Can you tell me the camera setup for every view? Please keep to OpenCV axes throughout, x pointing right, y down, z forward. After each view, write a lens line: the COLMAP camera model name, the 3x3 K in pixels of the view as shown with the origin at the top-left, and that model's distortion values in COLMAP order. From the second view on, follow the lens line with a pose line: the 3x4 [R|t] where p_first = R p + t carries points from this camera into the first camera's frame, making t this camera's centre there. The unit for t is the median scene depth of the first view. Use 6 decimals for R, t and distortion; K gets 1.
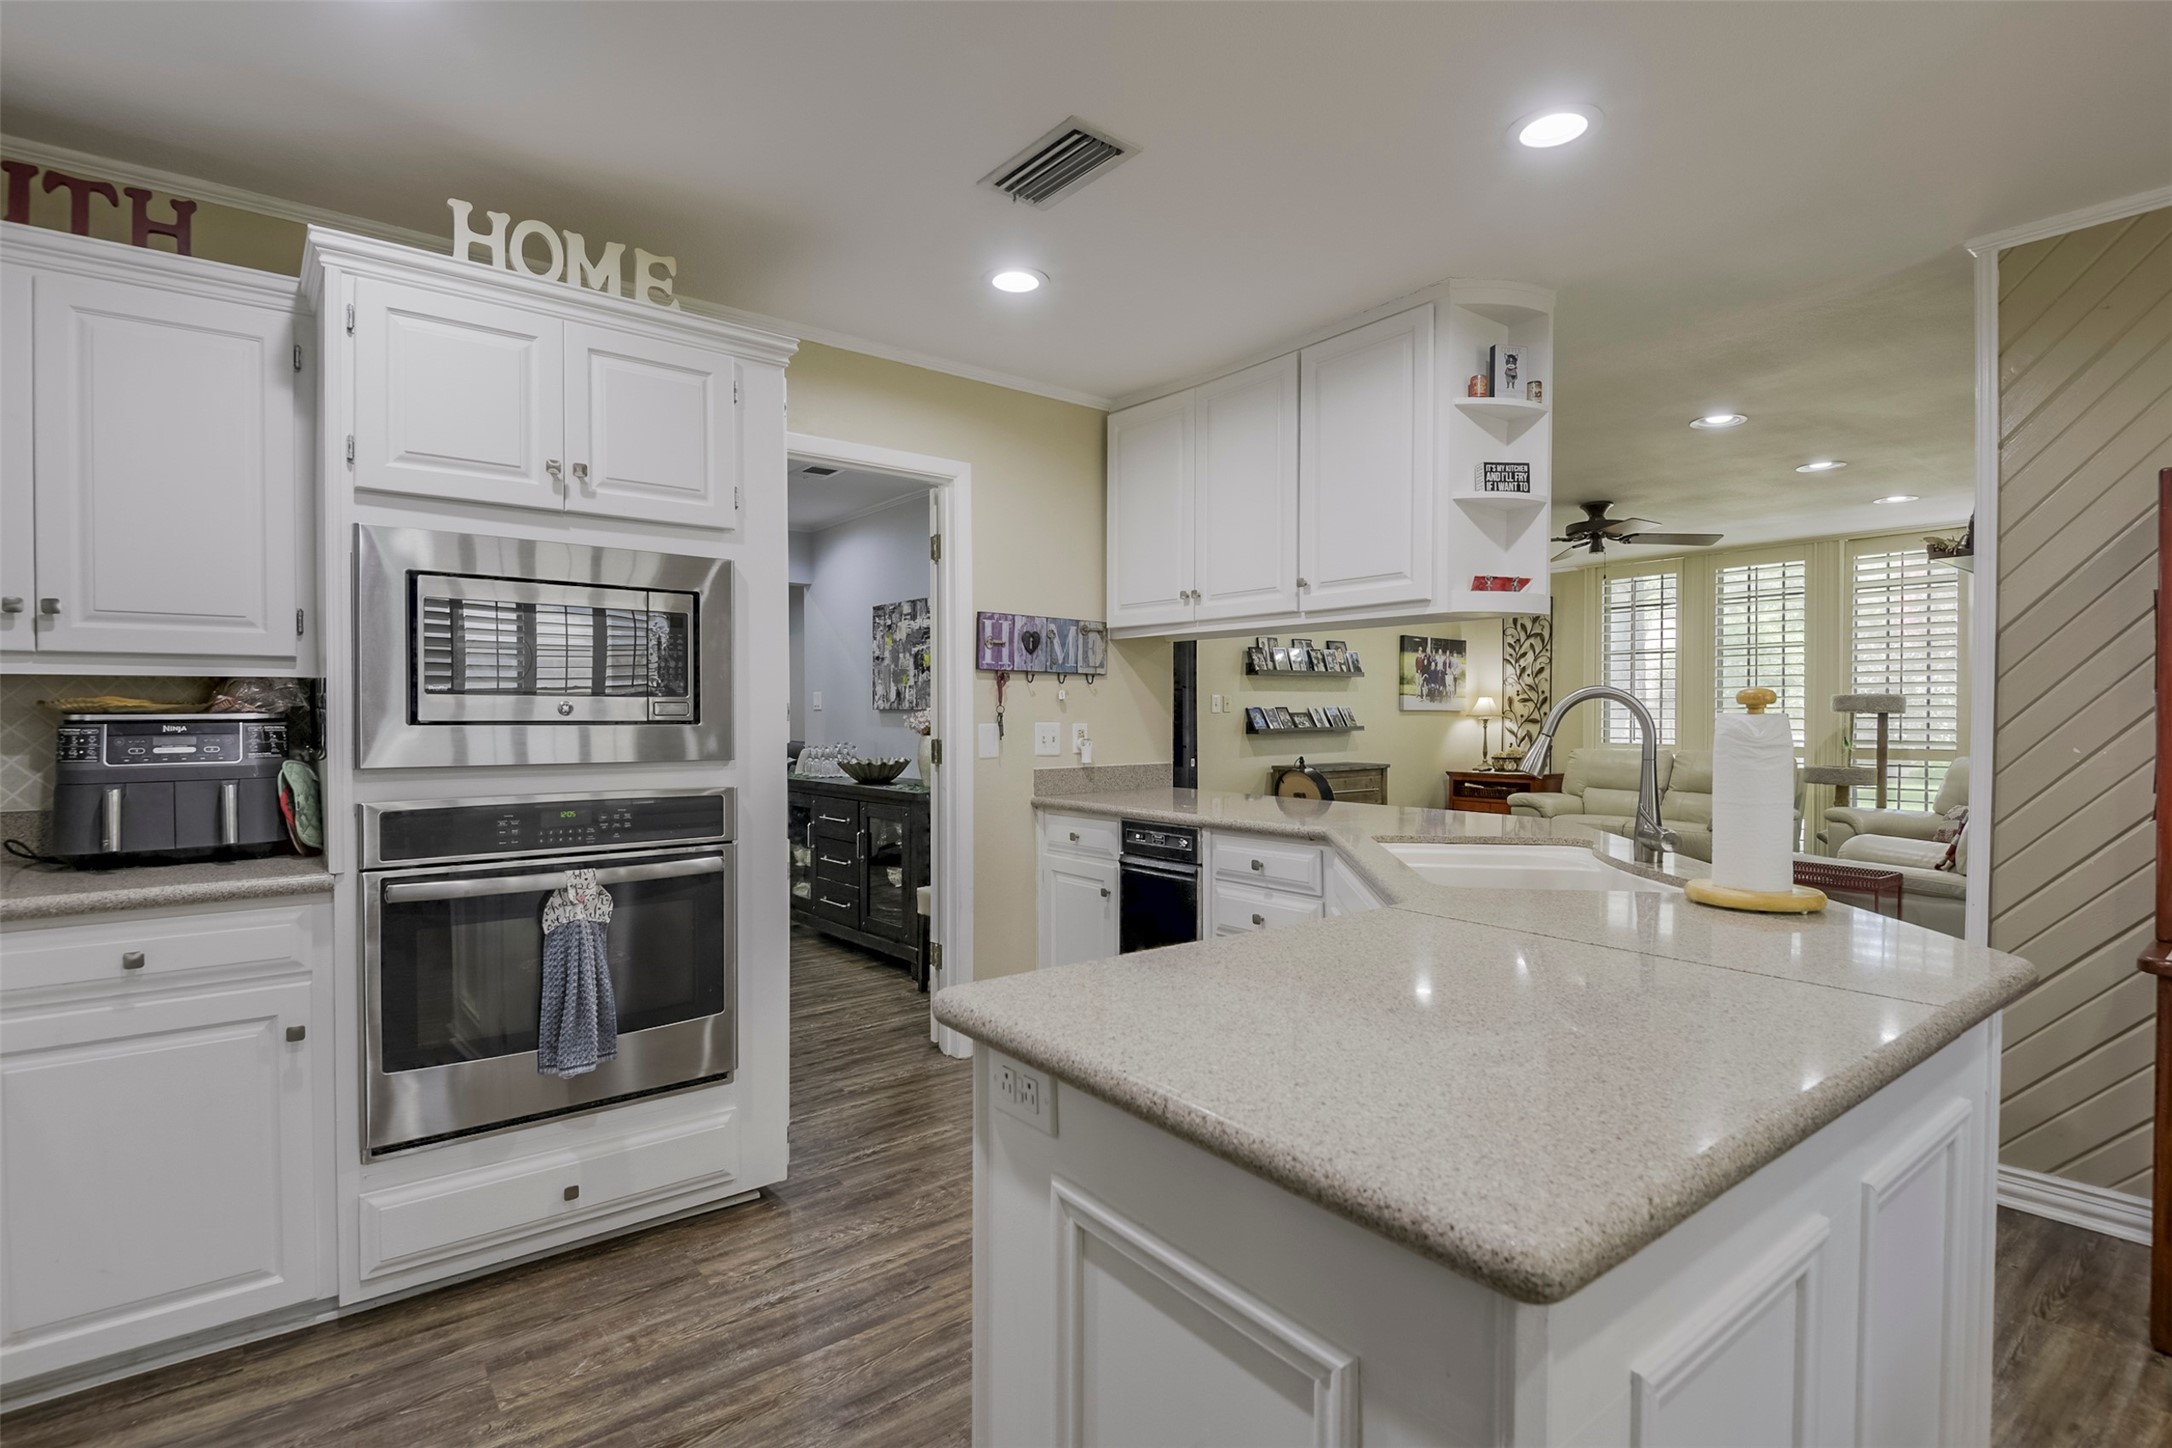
lens RADIAL K [[1034.5, 0, 1091.5], [0, 1034.5, 731.4], [0, 0, 1]] dist [0.030110, -0.000110]
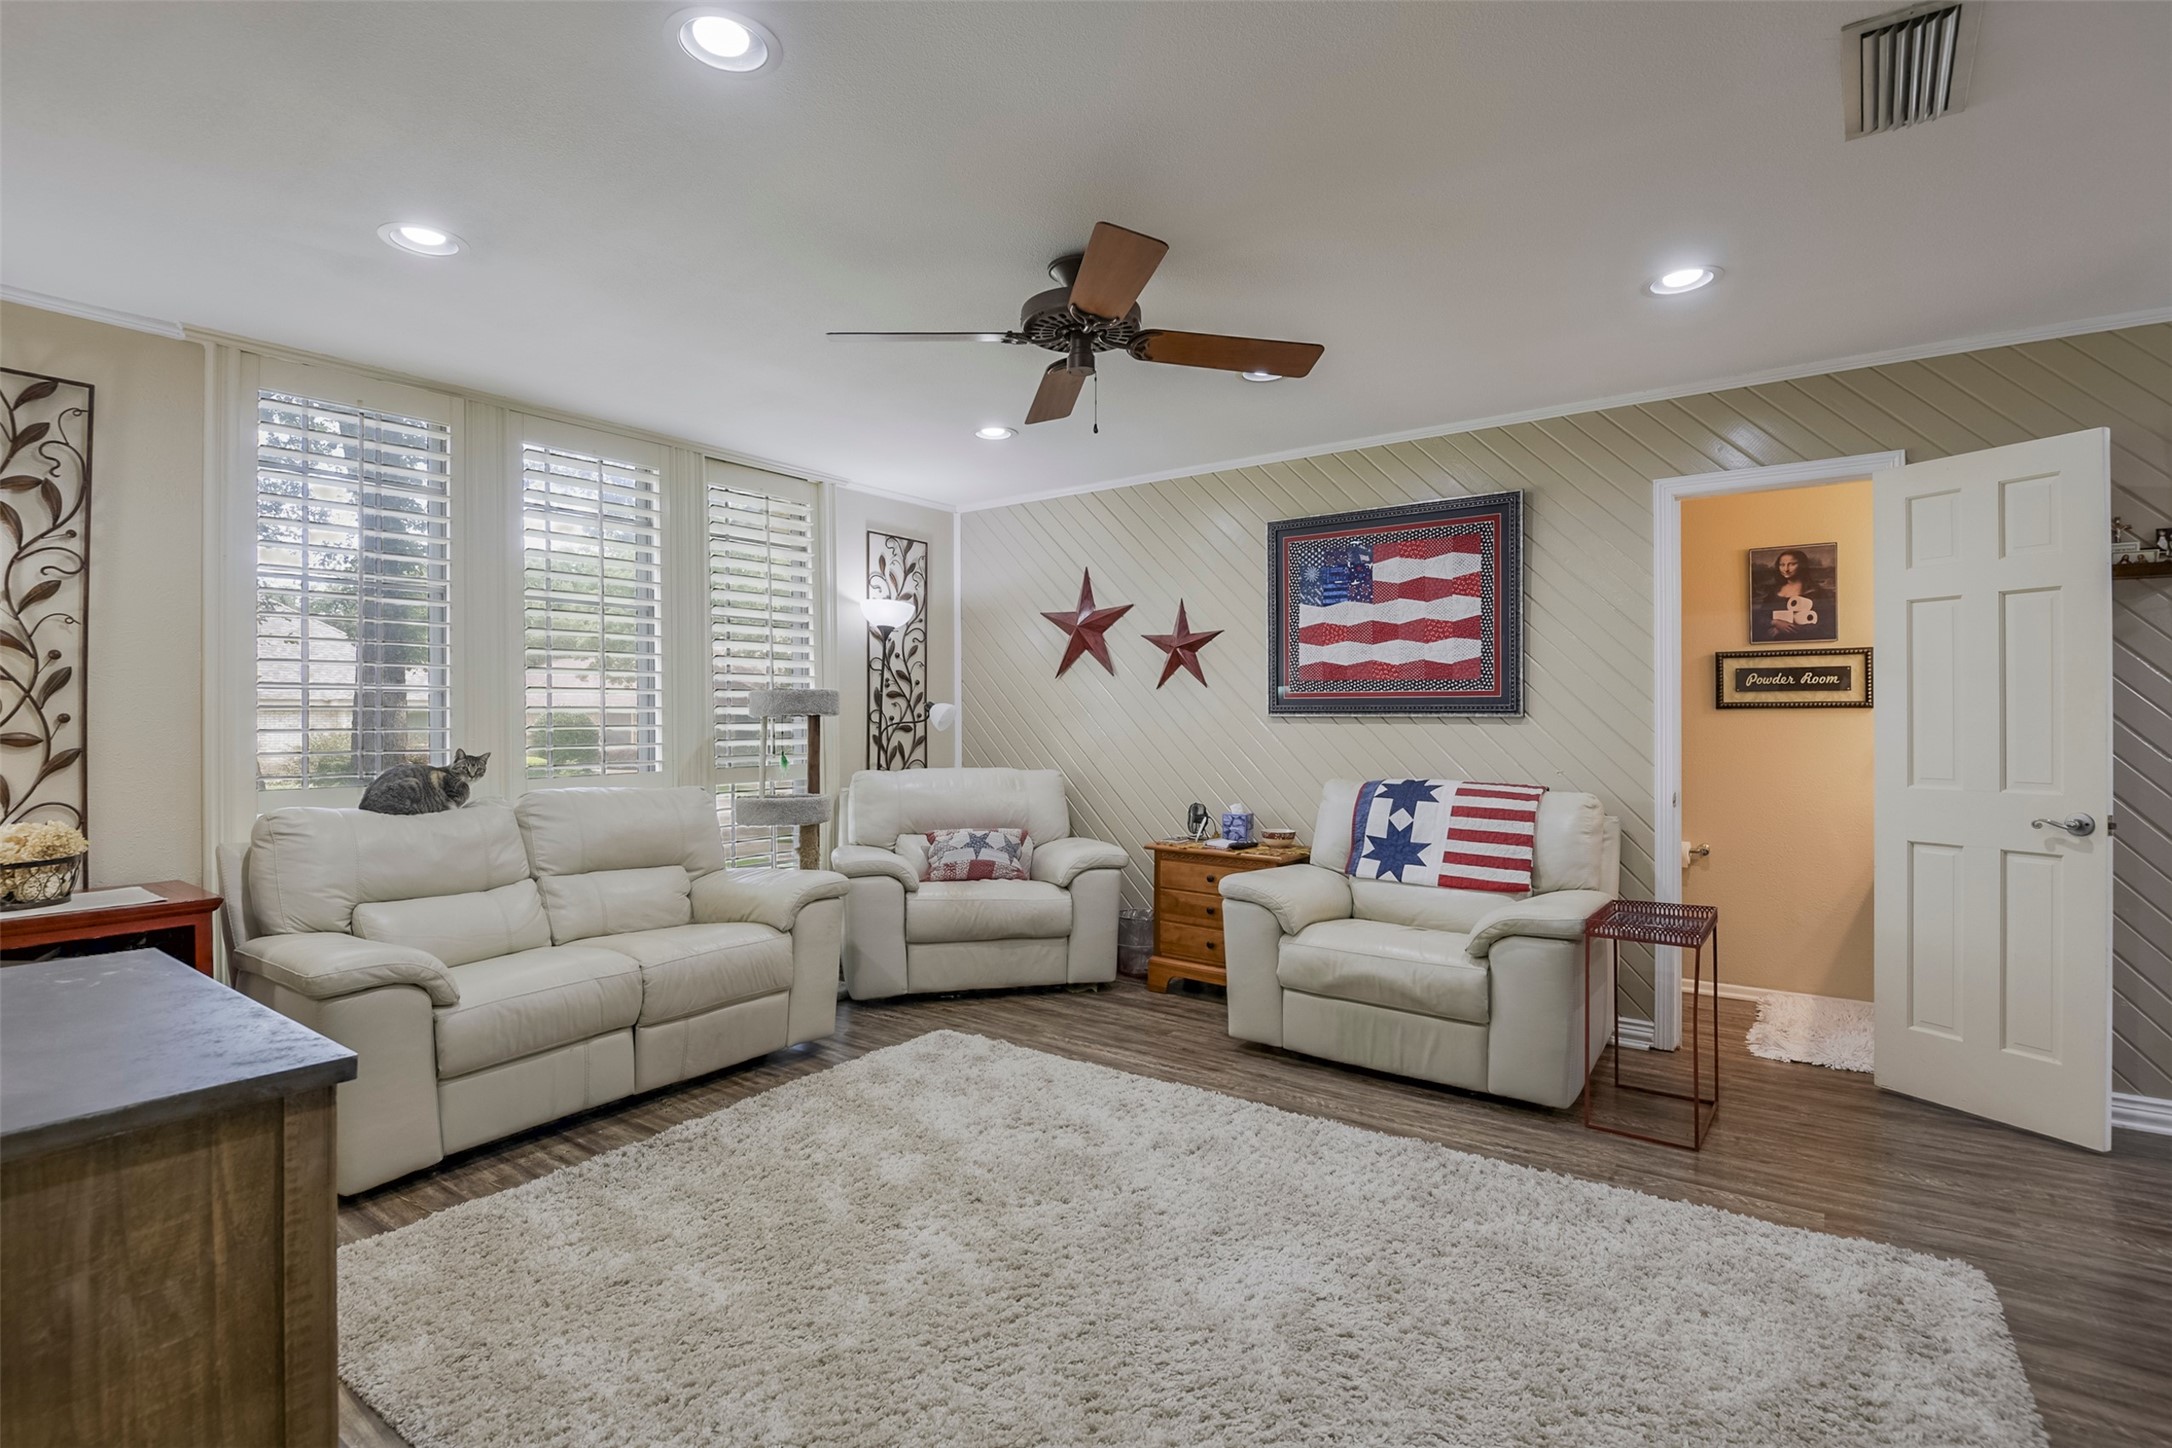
lens RADIAL K [[1015.3, 0, 1050.3], [0, 1015.3, 714.7], [0, 0, 1]] dist [0.001142, -0.018808]
pose [[-0.264706, 0.001793, 0.964327, 0.034083], [0.017940, 0.999834, 0.003065, -0.013596], [-0.964162, 0.018112, -0.264694, 0.783483]]
